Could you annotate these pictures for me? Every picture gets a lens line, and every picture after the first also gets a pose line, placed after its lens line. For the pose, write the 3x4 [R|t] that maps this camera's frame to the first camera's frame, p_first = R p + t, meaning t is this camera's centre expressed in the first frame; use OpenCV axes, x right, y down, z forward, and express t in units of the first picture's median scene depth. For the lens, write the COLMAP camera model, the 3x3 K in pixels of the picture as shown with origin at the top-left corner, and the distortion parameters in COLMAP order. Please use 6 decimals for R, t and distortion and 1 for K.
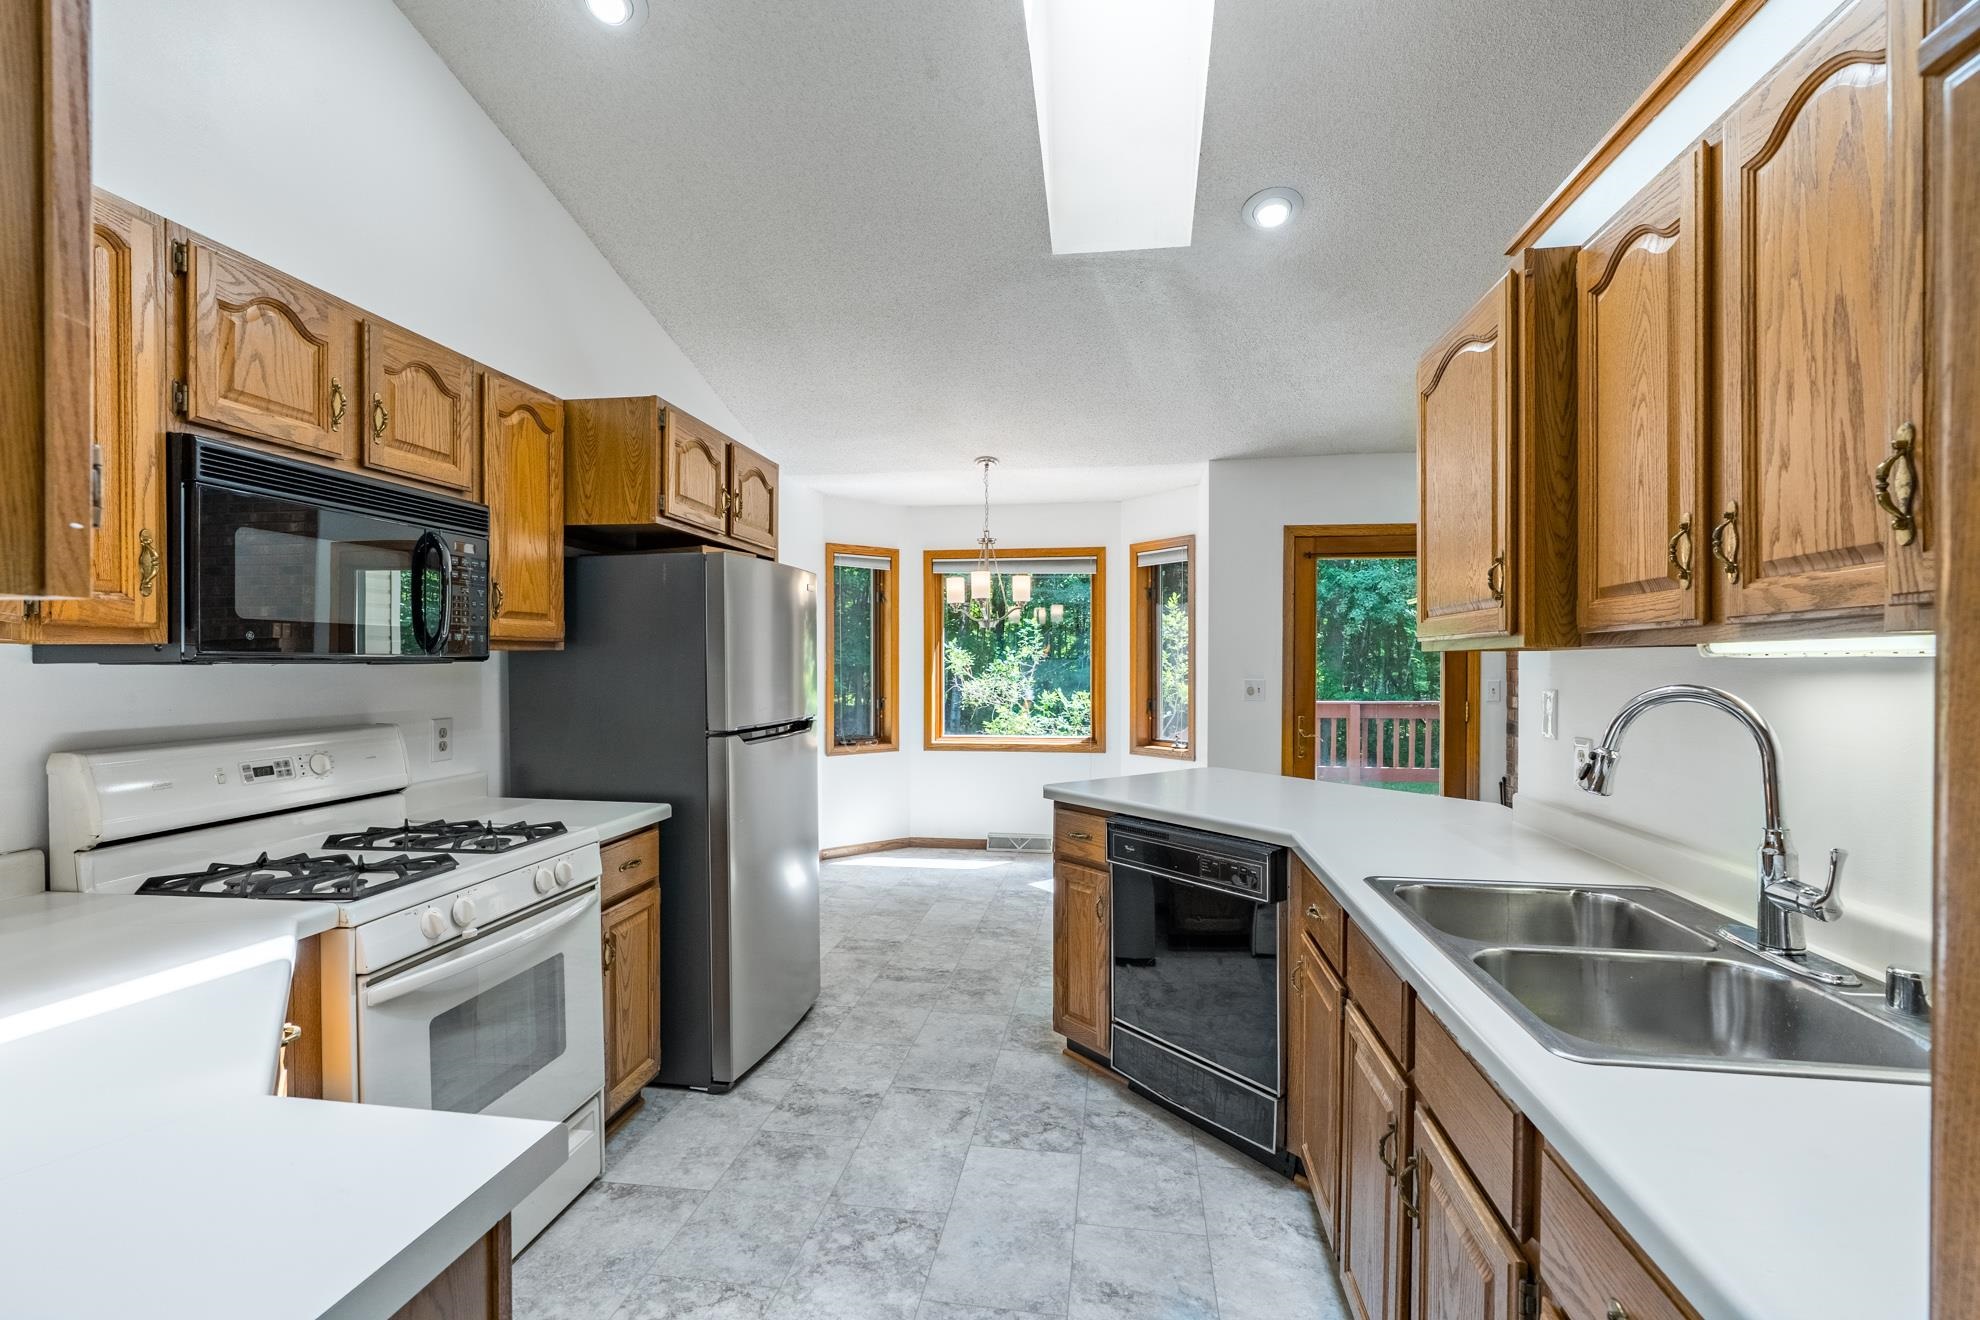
lens RADIAL K [[894.0, 0, 989.1], [0, 894.0, 666.0], [0, 0, 1]] dist [-0.000604, 0.000057]
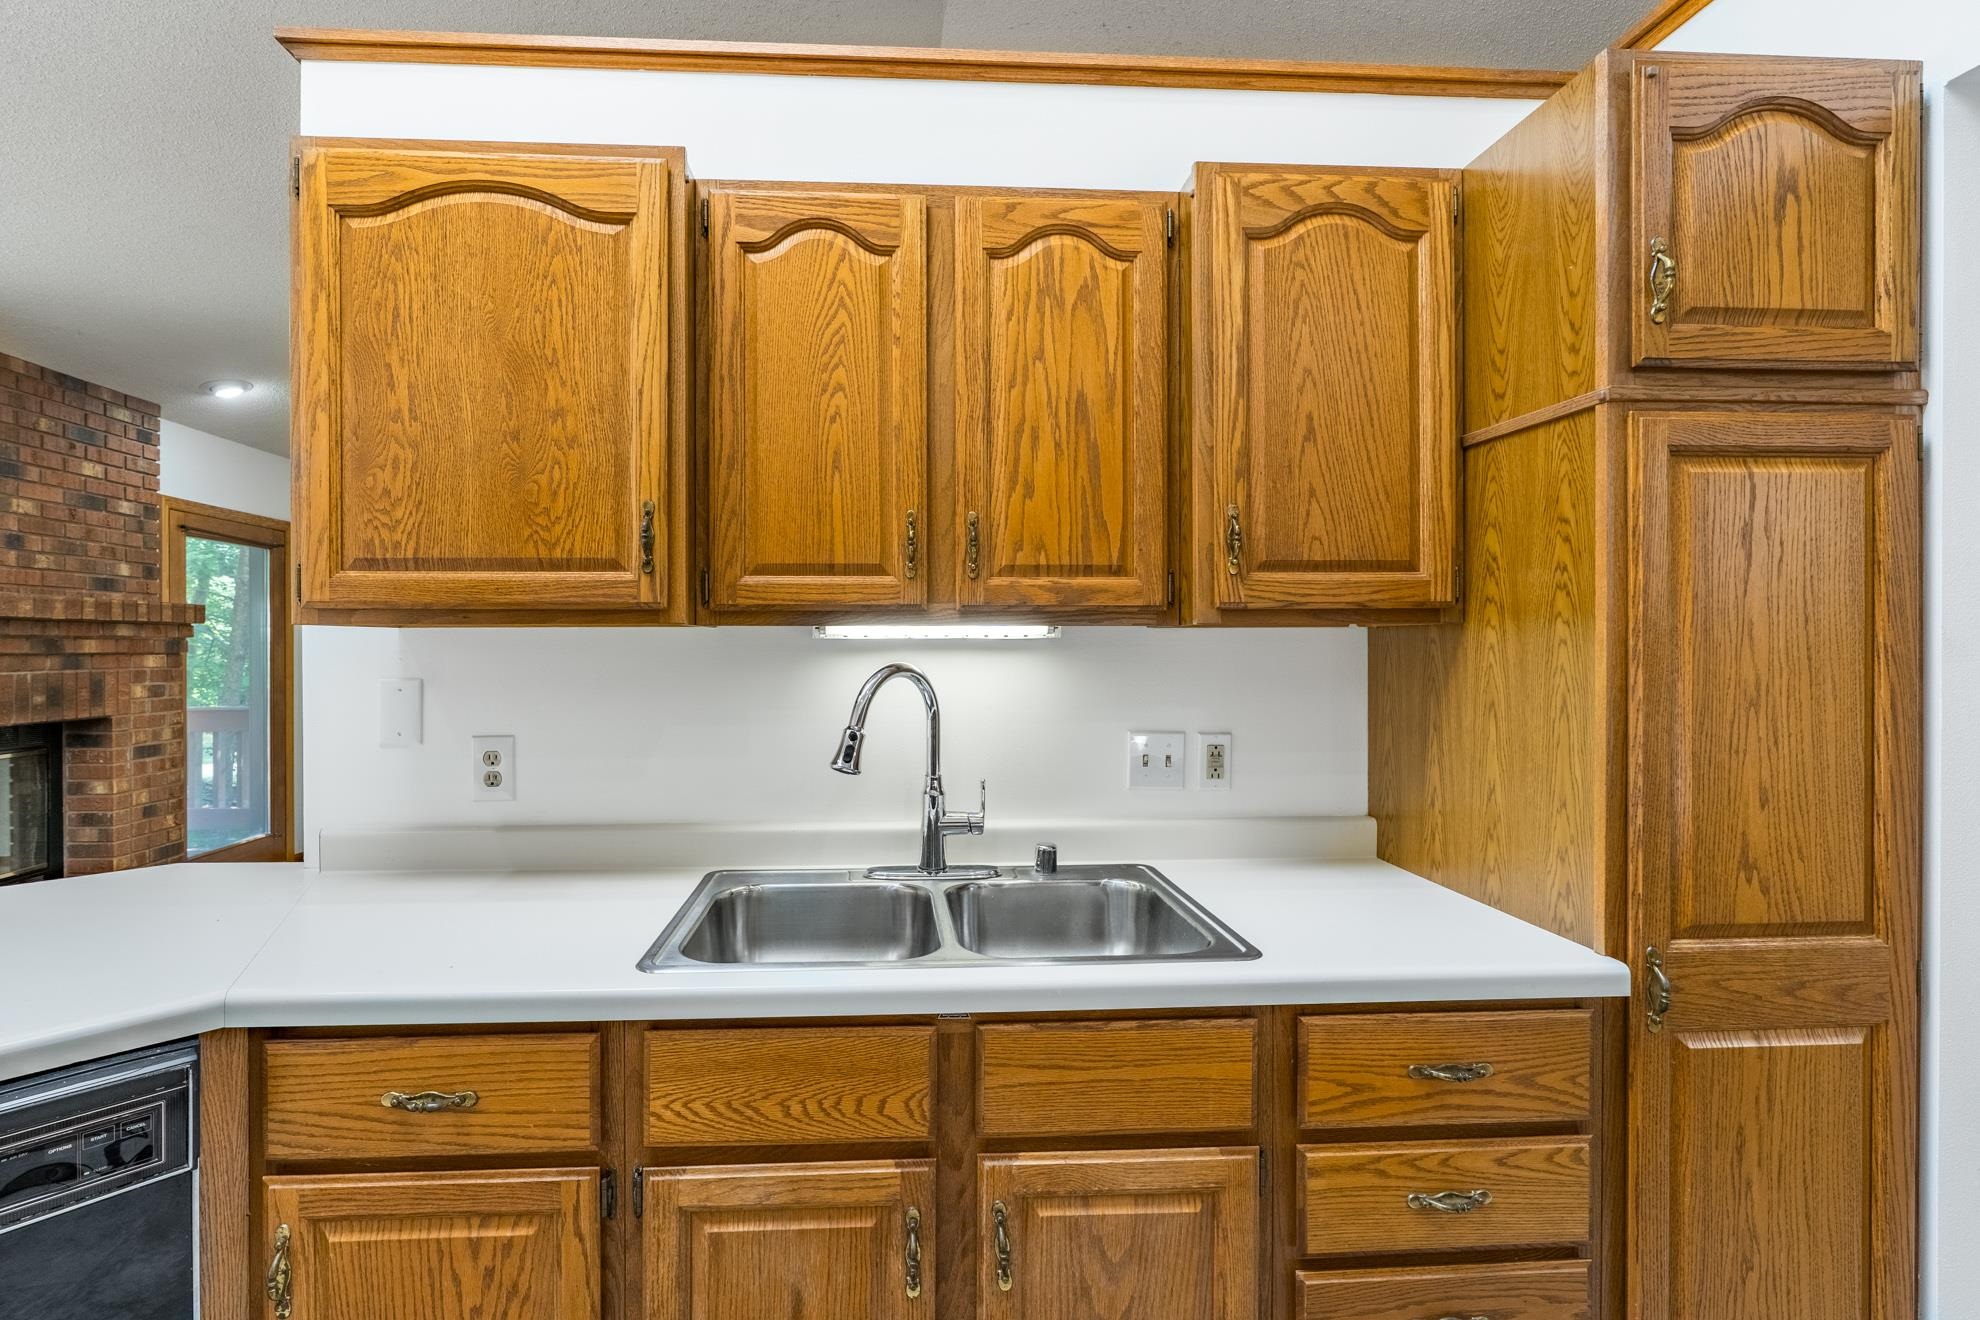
lens RADIAL K [[920.3, 0, 925.7], [0, 920.3, 649.3], [0, 0, 1]] dist [-0.009091, 0.001074]
pose [[-0.208294, -0.003147, 0.978061, -0.177917], [0.005520, 0.999975, 0.004393, -0.000633], [-0.978051, 0.006314, -0.208271, 0.595254]]
